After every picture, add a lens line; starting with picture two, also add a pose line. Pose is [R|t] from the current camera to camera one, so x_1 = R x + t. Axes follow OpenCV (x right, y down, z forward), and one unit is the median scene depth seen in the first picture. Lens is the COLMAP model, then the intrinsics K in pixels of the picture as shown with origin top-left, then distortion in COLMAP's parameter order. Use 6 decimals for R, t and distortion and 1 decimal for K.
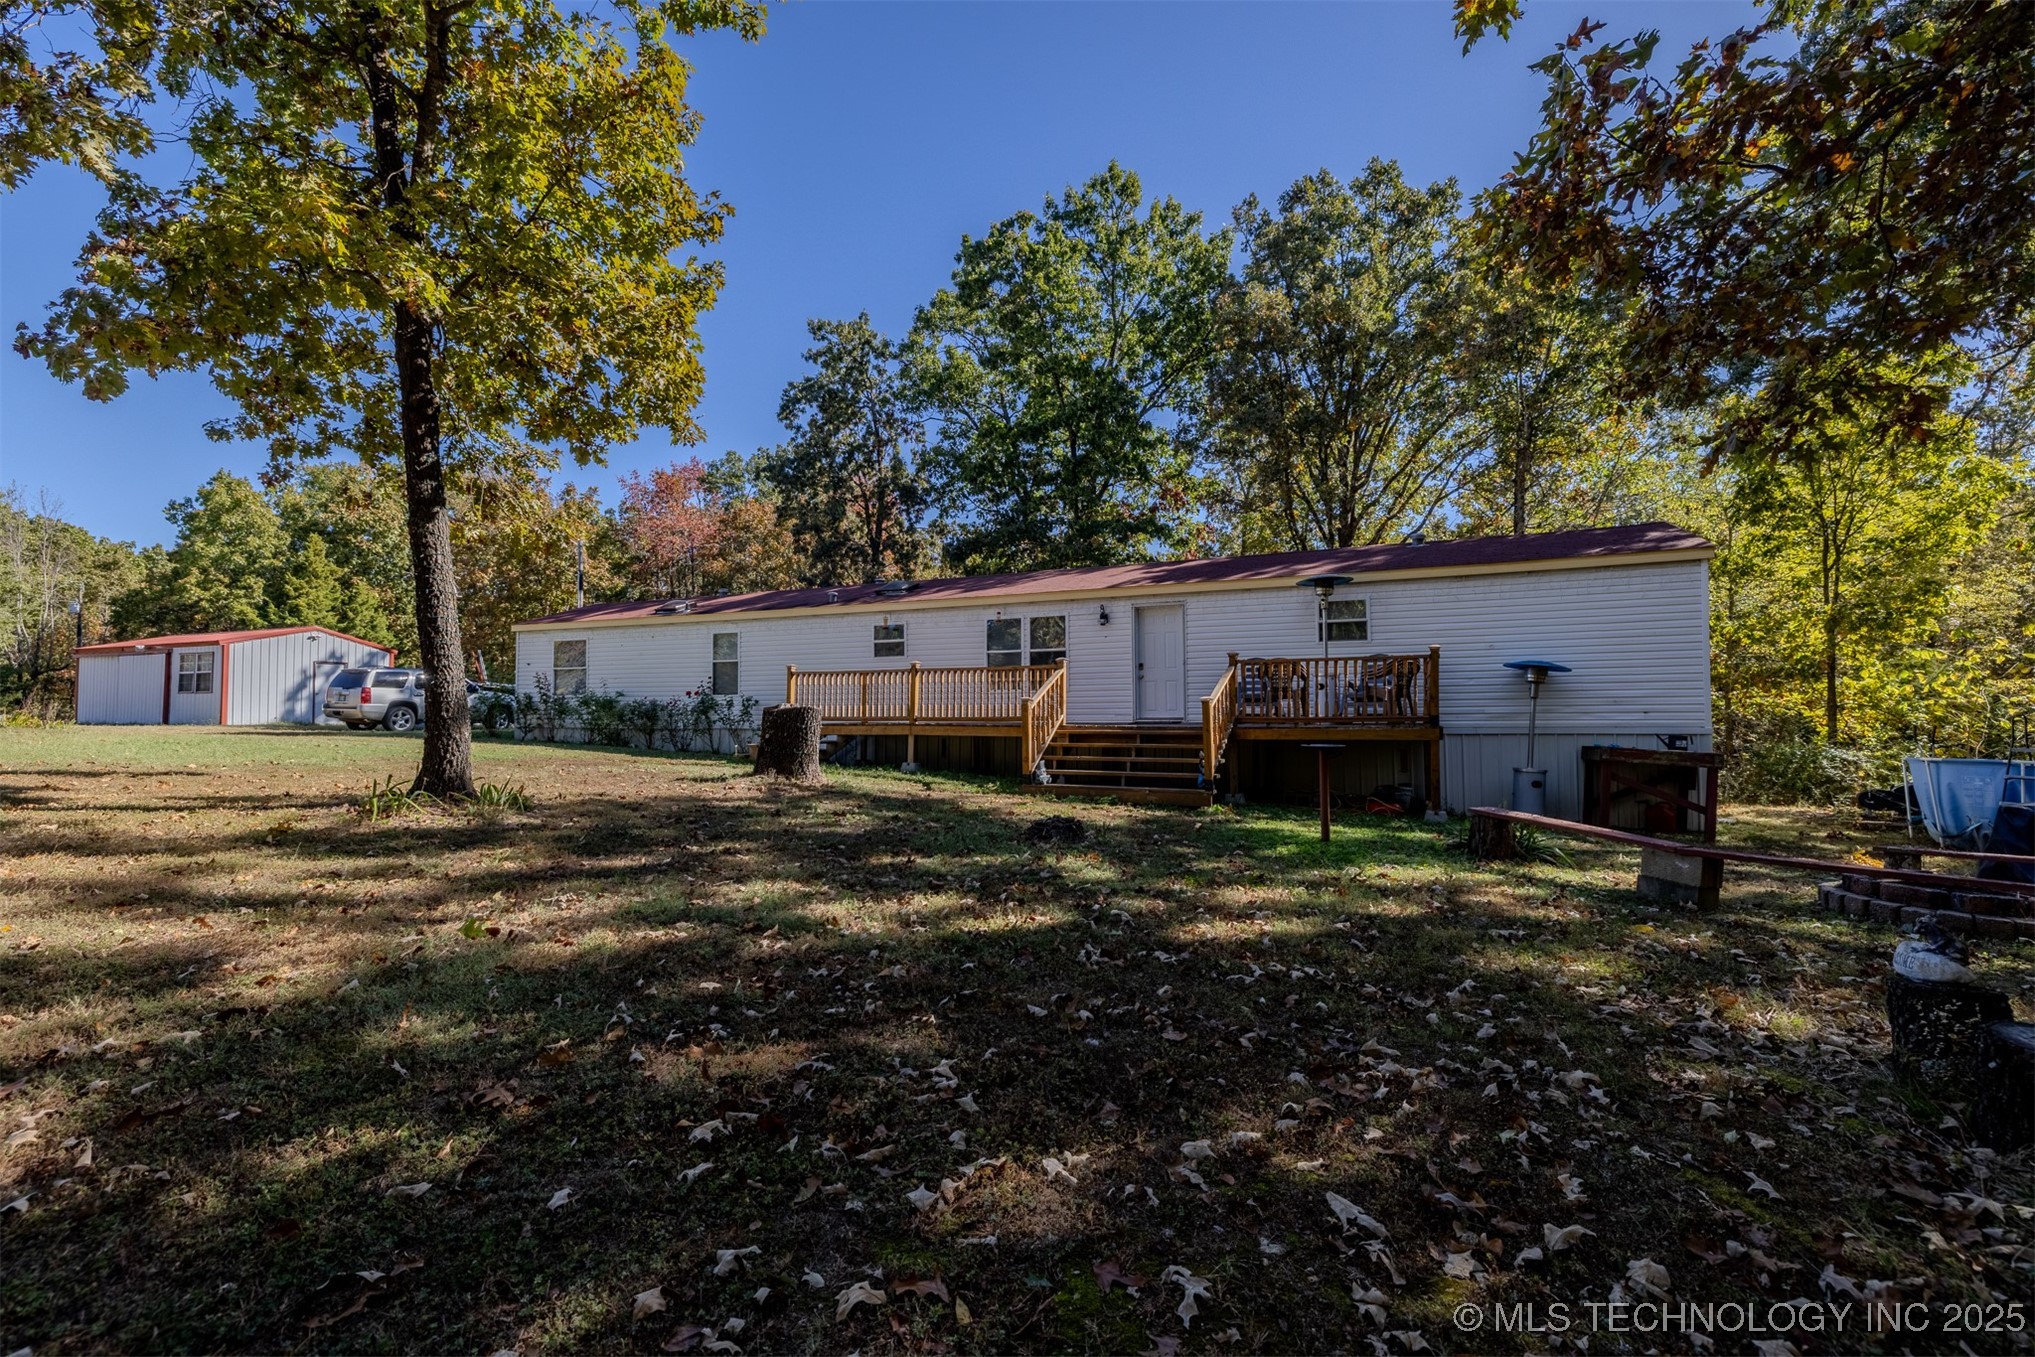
lens RADIAL K [[858.6, 0, 1022.6], [0, 858.6, 679.8], [0, 0, 1]] dist [-0.000101, 0.000853]
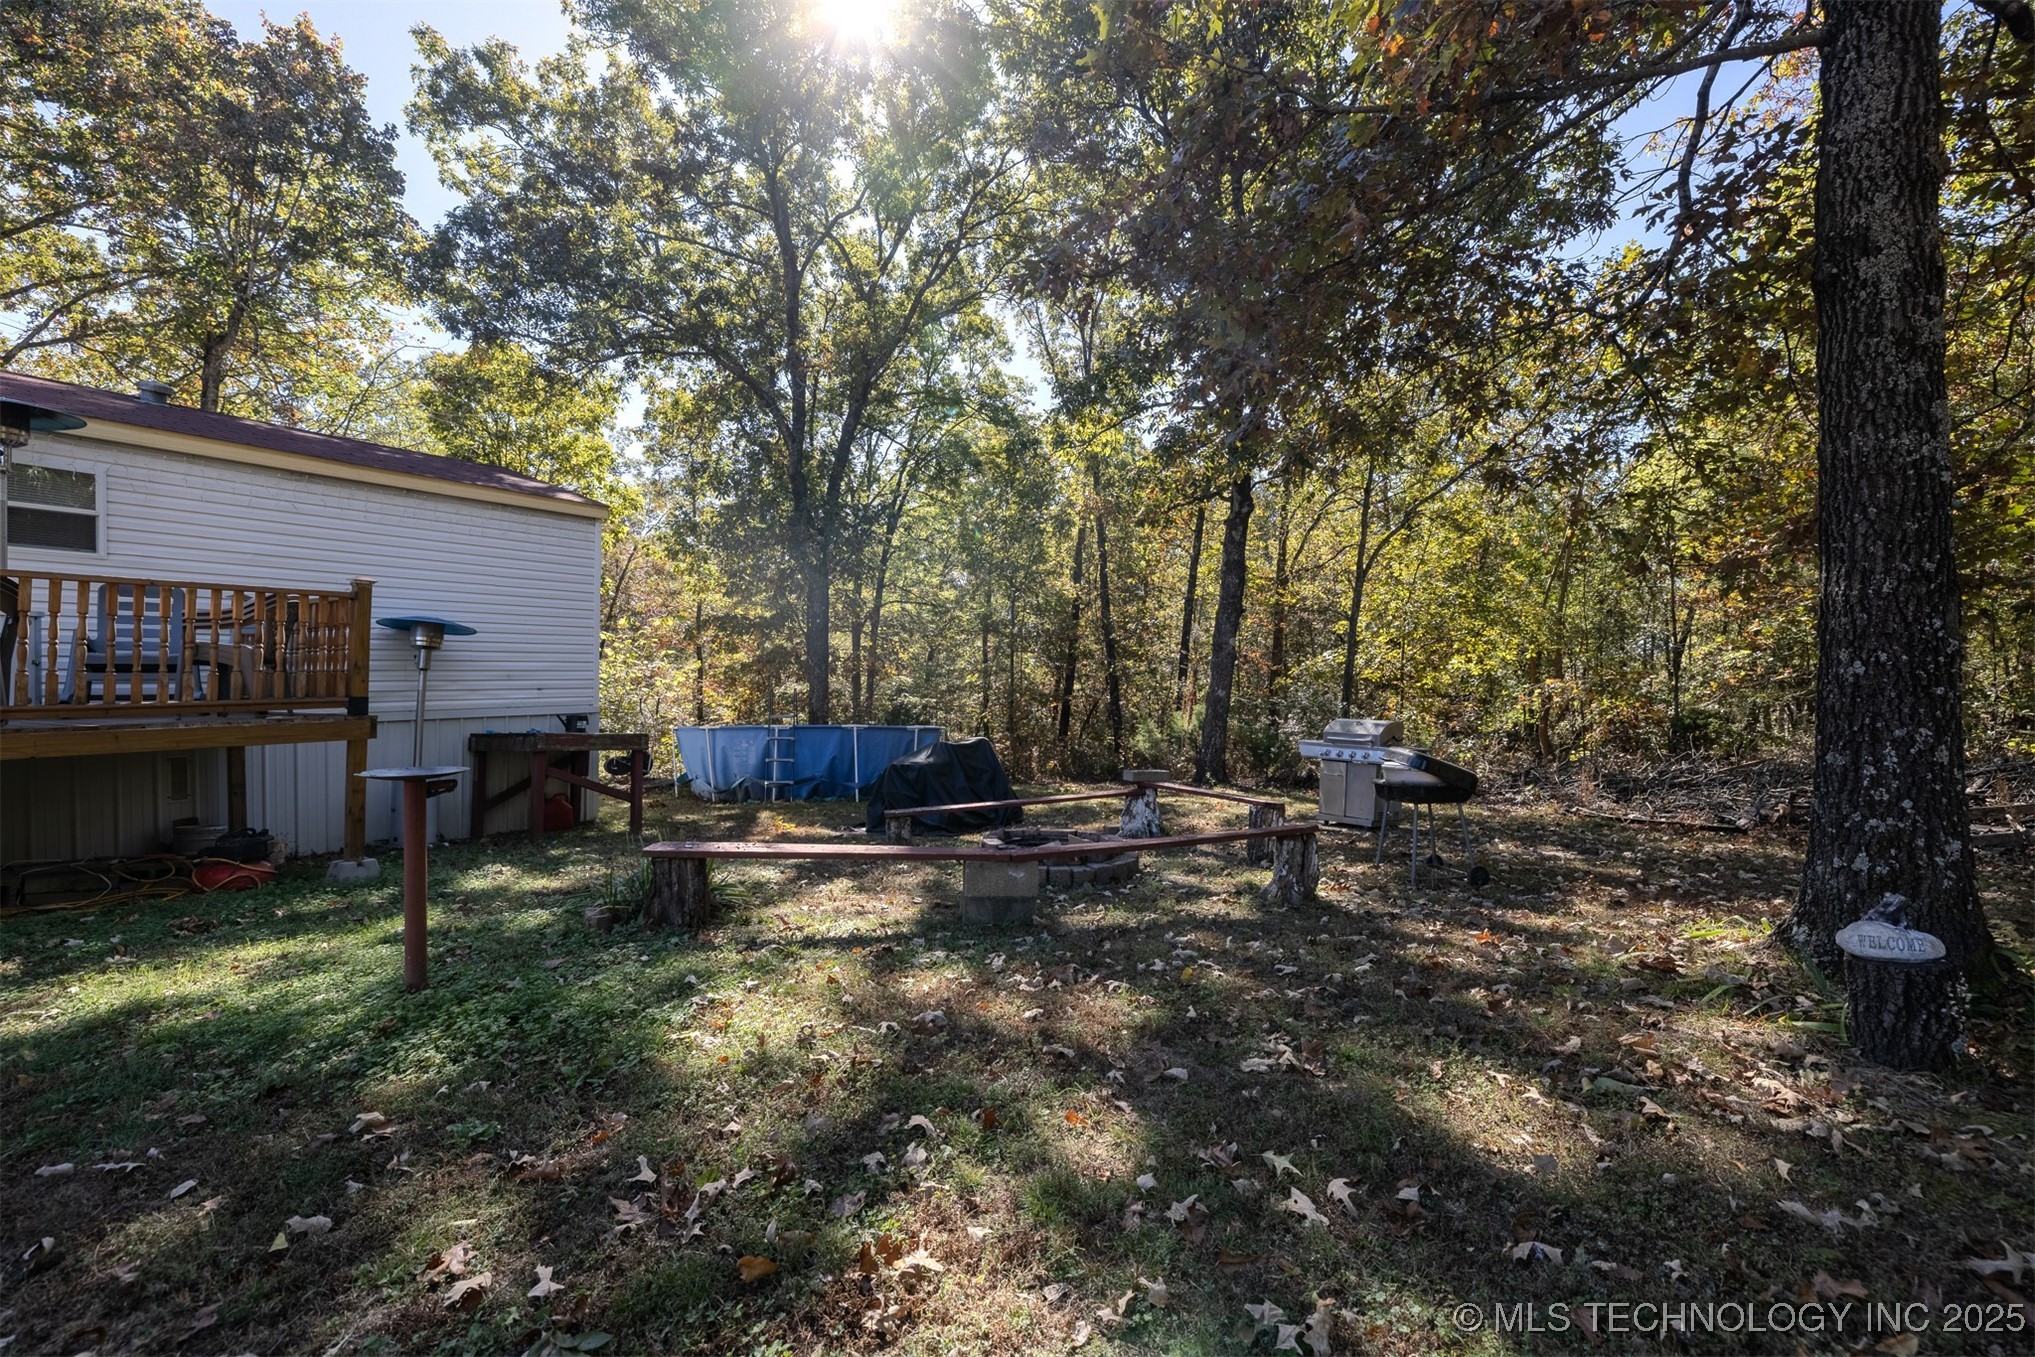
lens RADIAL K [[858.6, 0, 1017.3], [0, 858.6, 672.5], [0, 0, 1]] dist [-0.000101, 0.000853]
pose [[0.143610, 0.010569, 0.989578, -0.032438], [-0.032147, 0.999465, -0.006010, 0.011712], [-0.989112, -0.030949, 0.143873, 0.411757]]
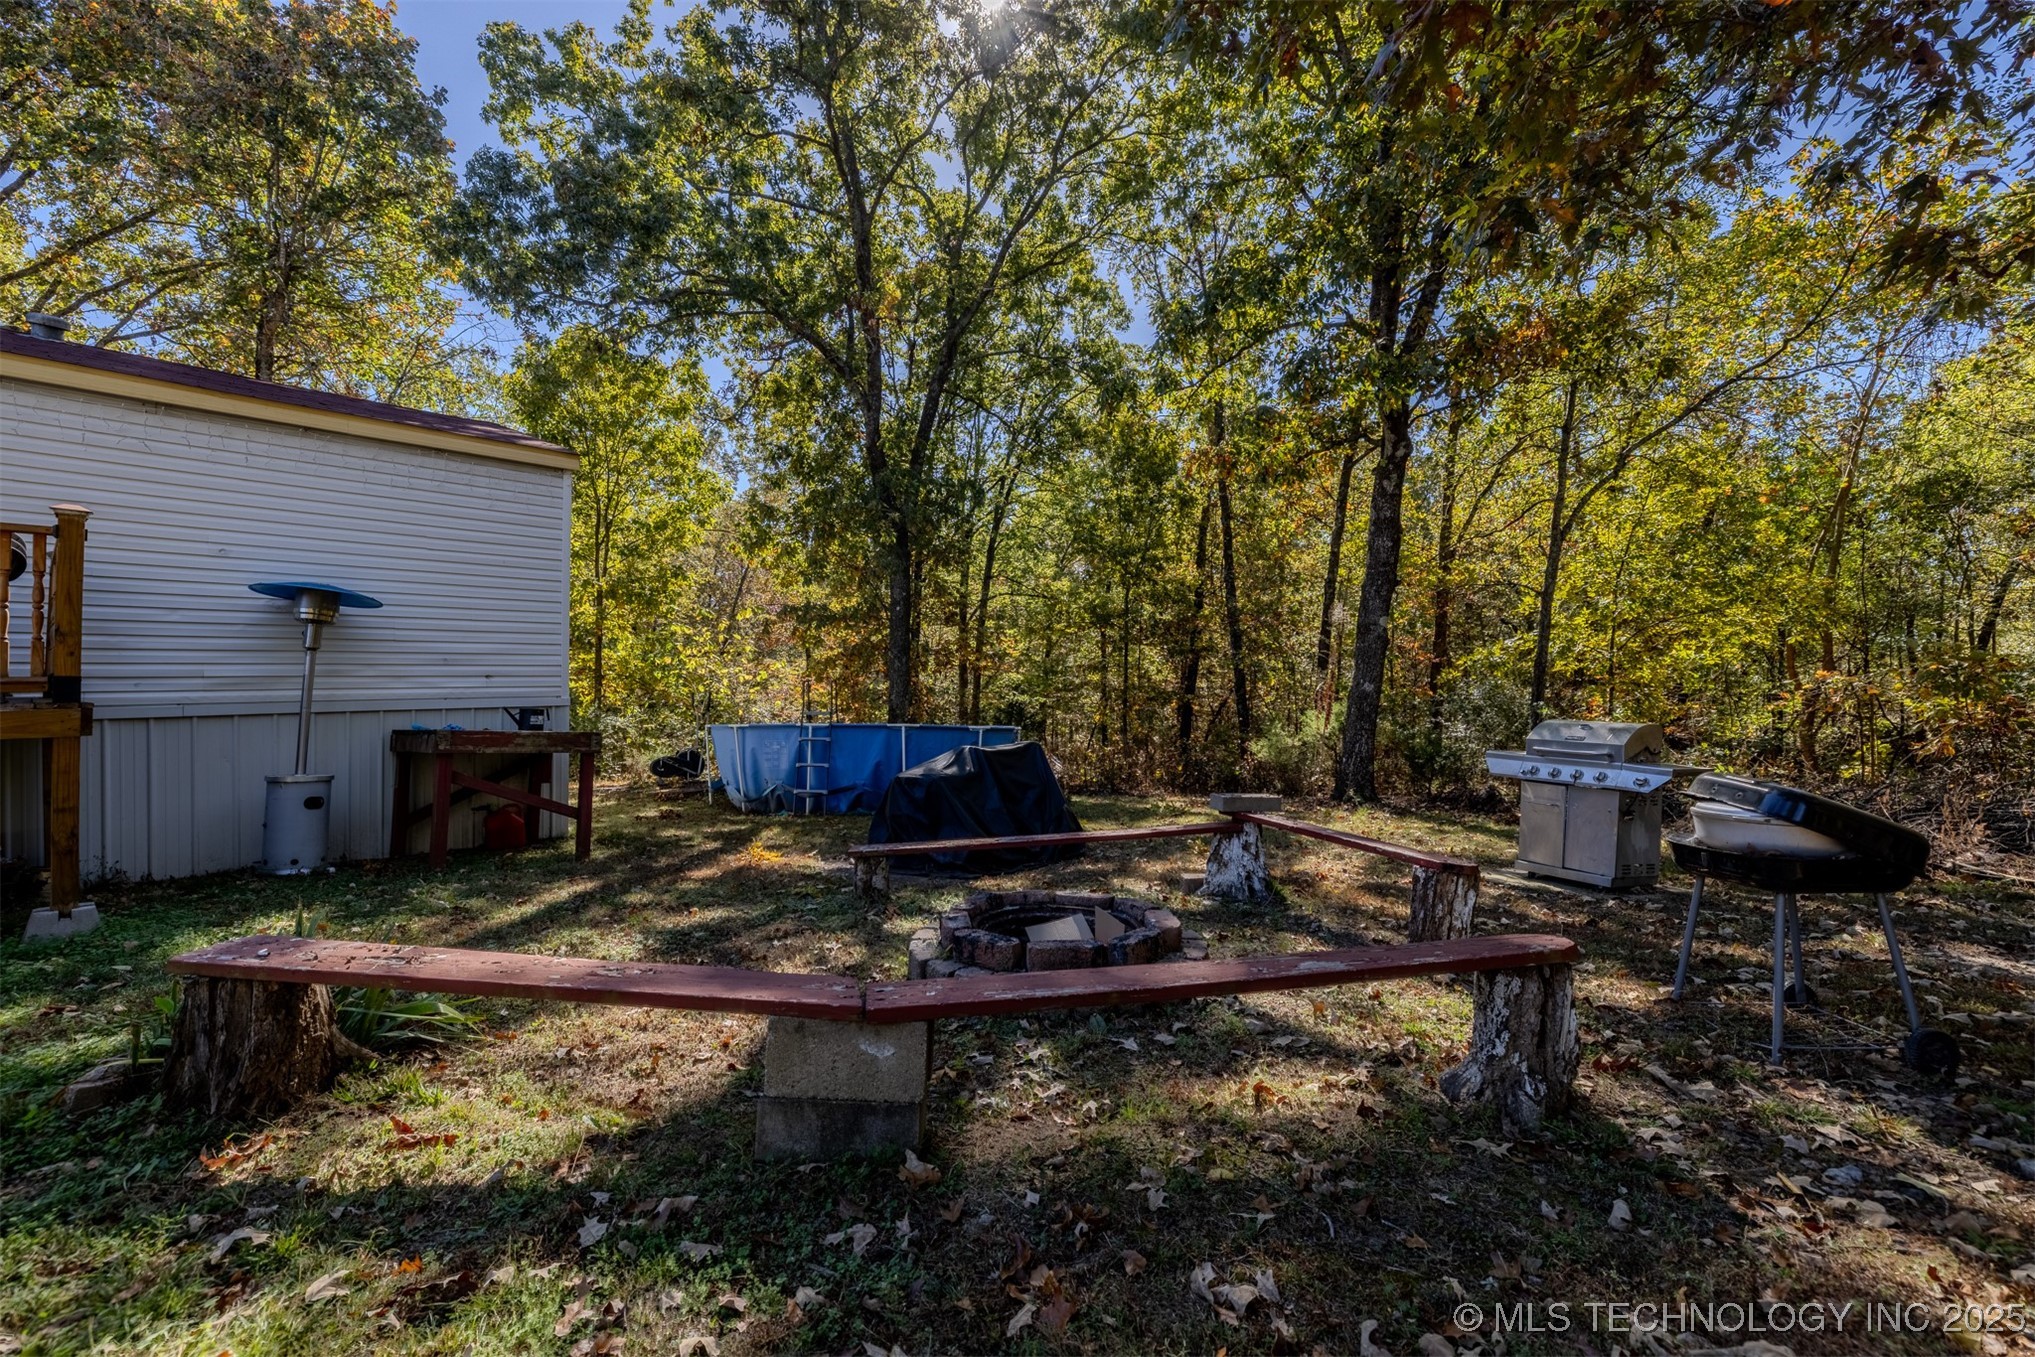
lens RADIAL K [[858.6, 0, 1004.5], [0, 858.6, 674.8], [0, 0, 1]] dist [-0.000101, 0.000853]
pose [[0.310153, 0.008291, 0.950650, 0.197716], [-0.030598, 0.999531, 0.001265, 0.022597], [-0.950194, -0.029480, 0.310261, 0.386868]]
